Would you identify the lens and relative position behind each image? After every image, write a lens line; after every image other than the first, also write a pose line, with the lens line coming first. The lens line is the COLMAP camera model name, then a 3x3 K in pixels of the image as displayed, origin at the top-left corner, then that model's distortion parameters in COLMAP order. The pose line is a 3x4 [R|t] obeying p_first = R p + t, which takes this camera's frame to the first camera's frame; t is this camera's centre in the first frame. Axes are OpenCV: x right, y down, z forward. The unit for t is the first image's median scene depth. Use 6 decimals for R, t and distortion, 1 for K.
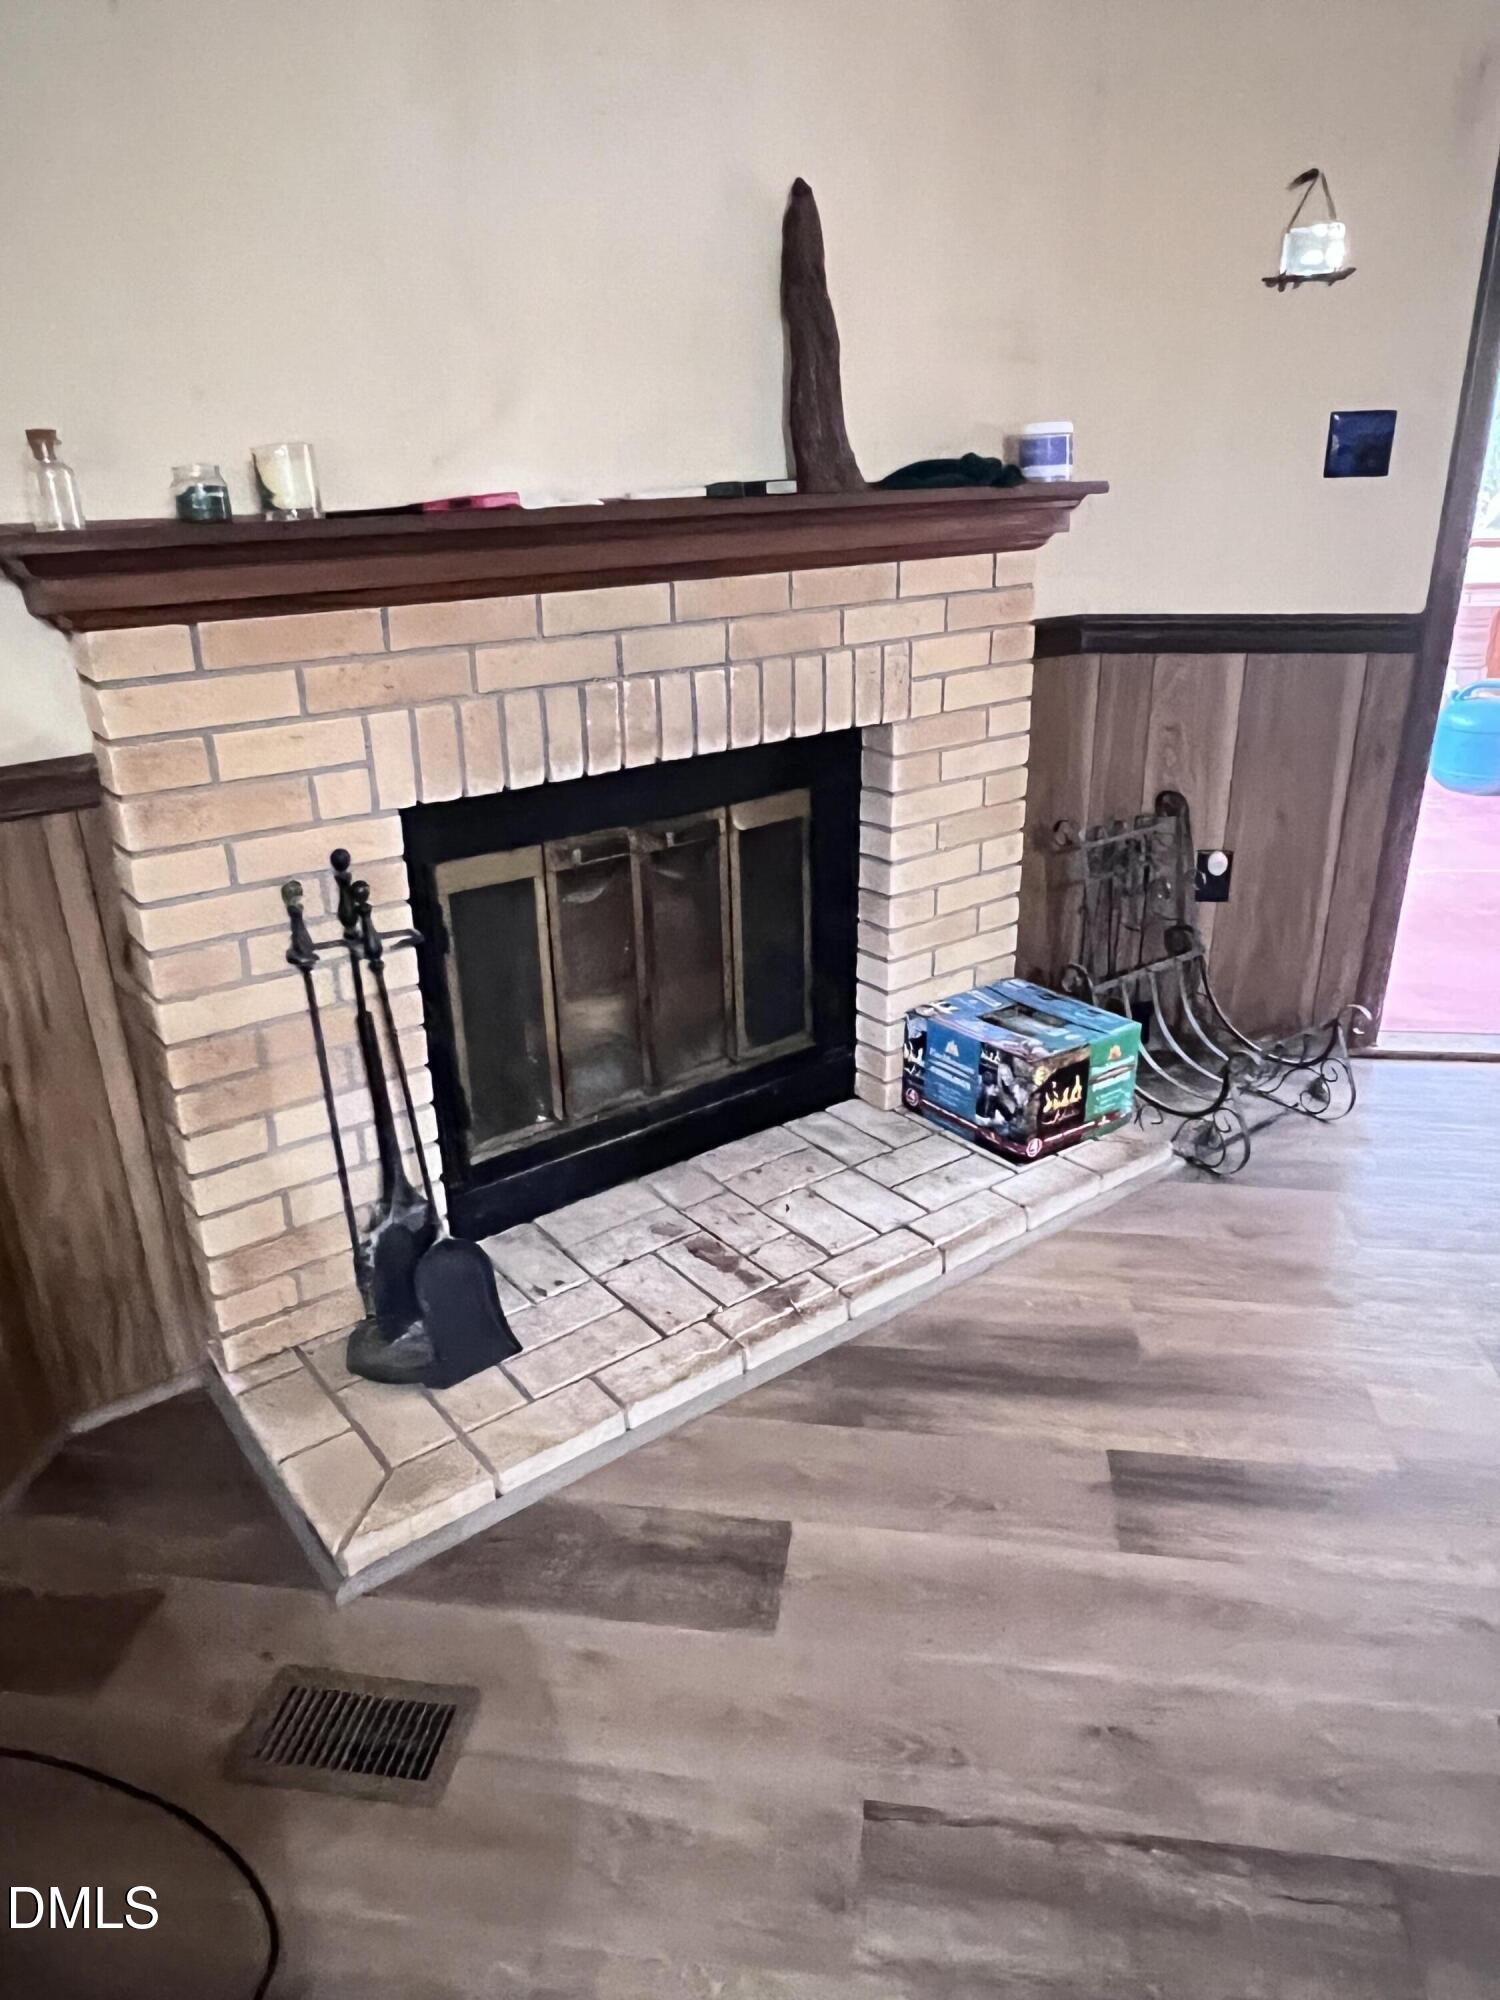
lens RADIAL K [[1330.5, 0, 750.0], [0, 1330.5, 1000.0], [0, 0, 1]] dist [-0.010084, -0.000277]
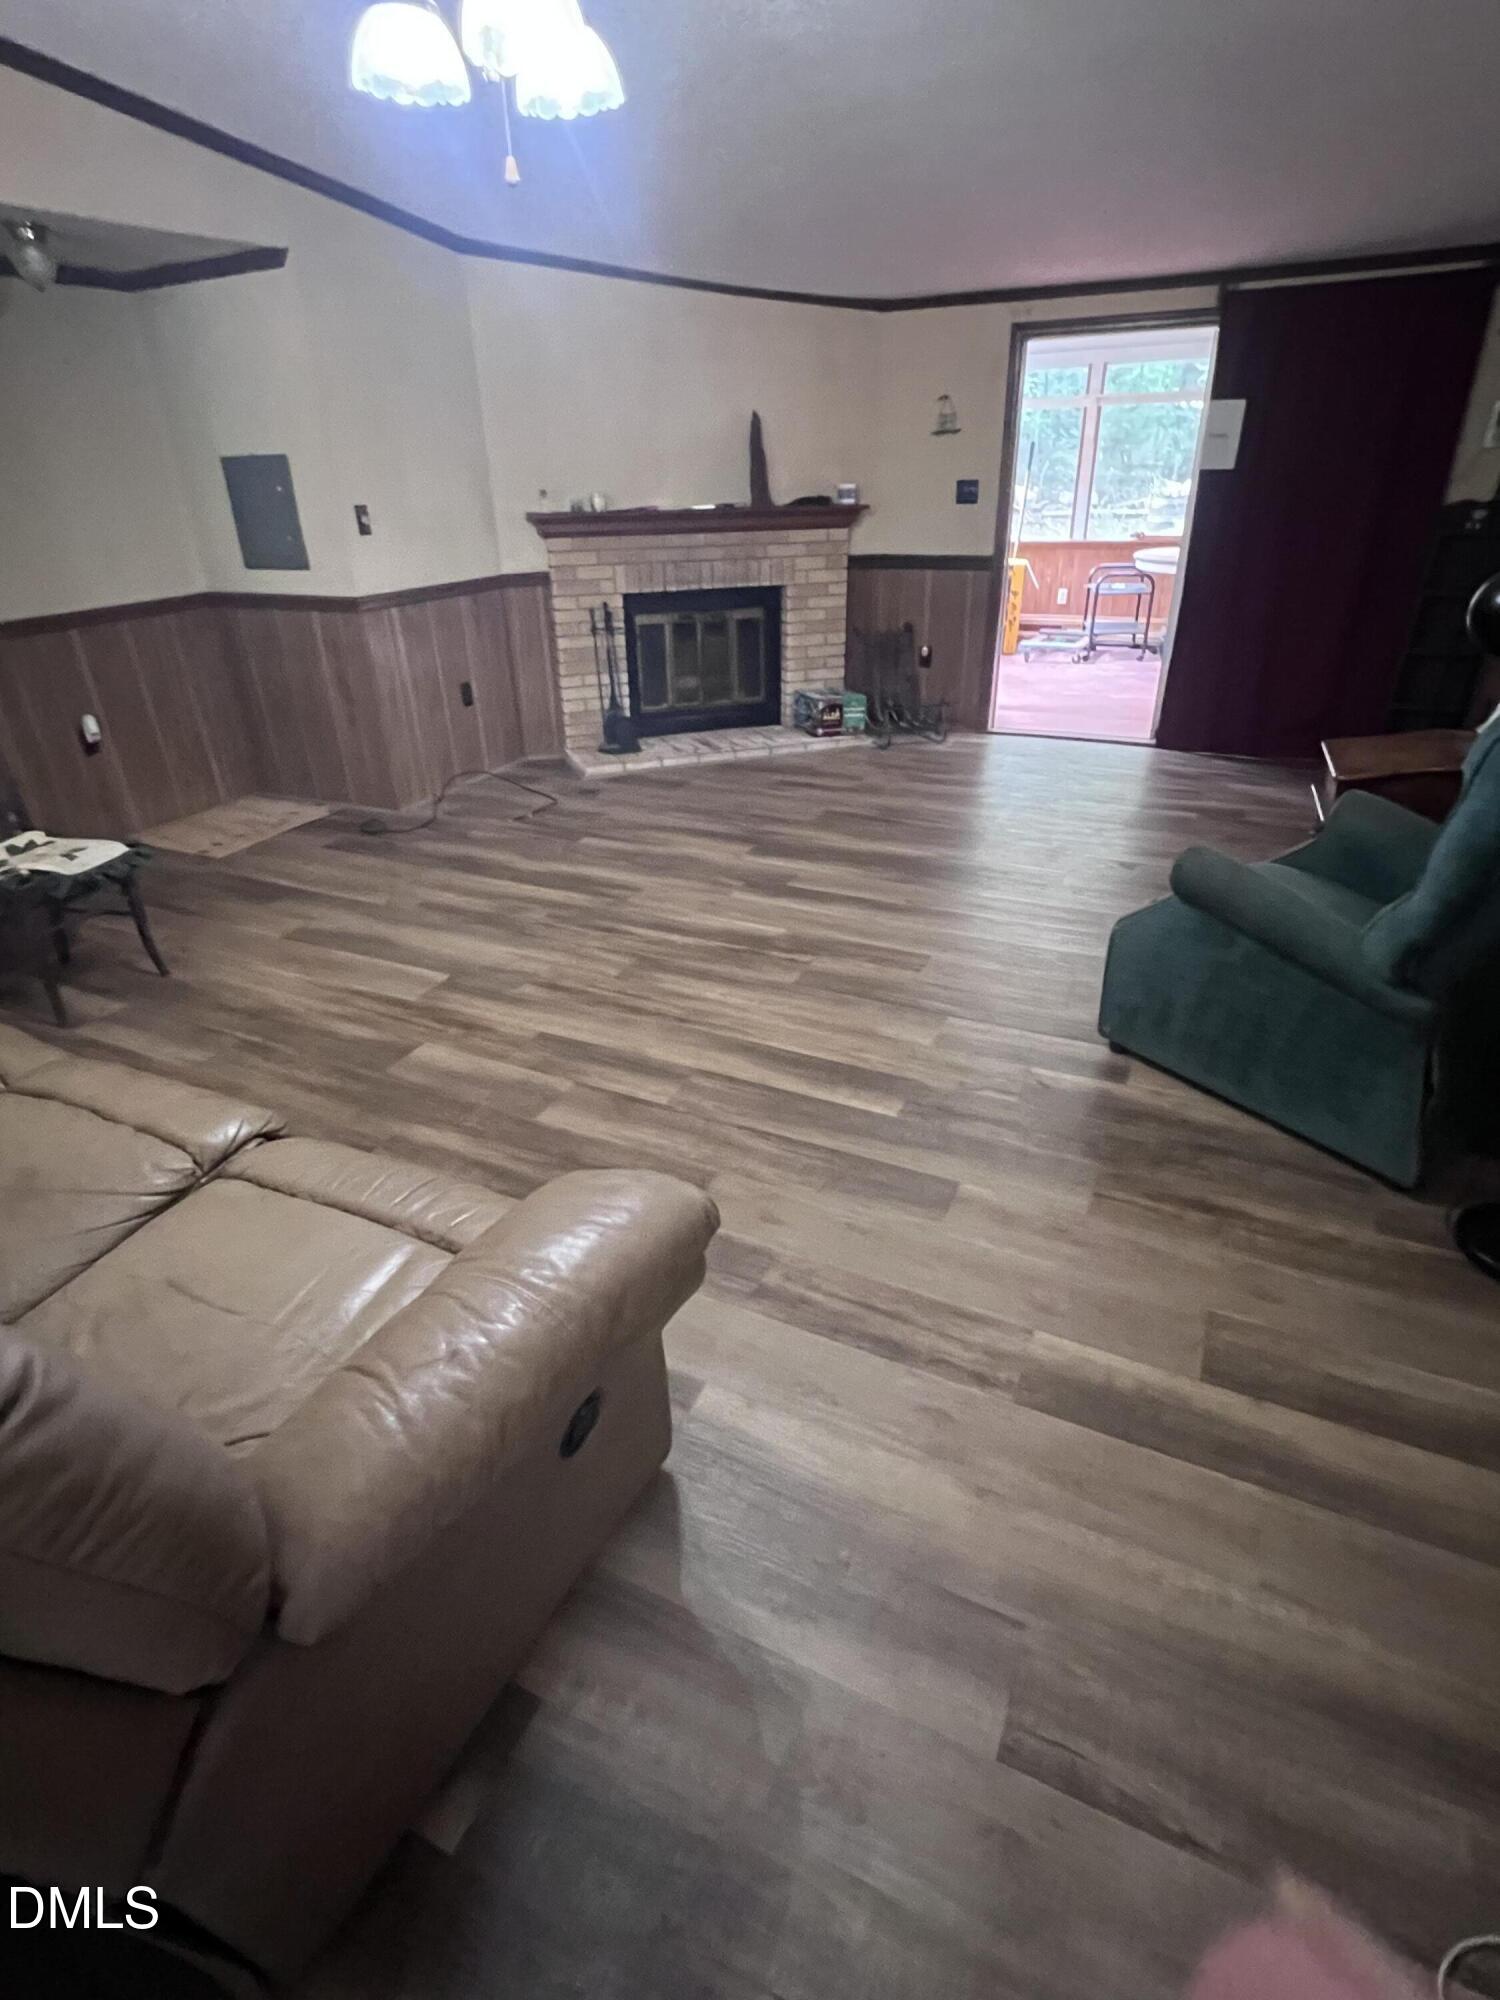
lens RADIAL K [[1009.3, 0, 750.0], [0, 1009.3, 1000.0], [0, 0, 1]] dist [-0.003677, -0.000696]
pose [[0.954181, 0.140665, -0.264105, 0.903689], [-0.116997, 0.987737, 0.103383, 0.594028], [0.275408, -0.067747, 0.958937, -1.554901]]
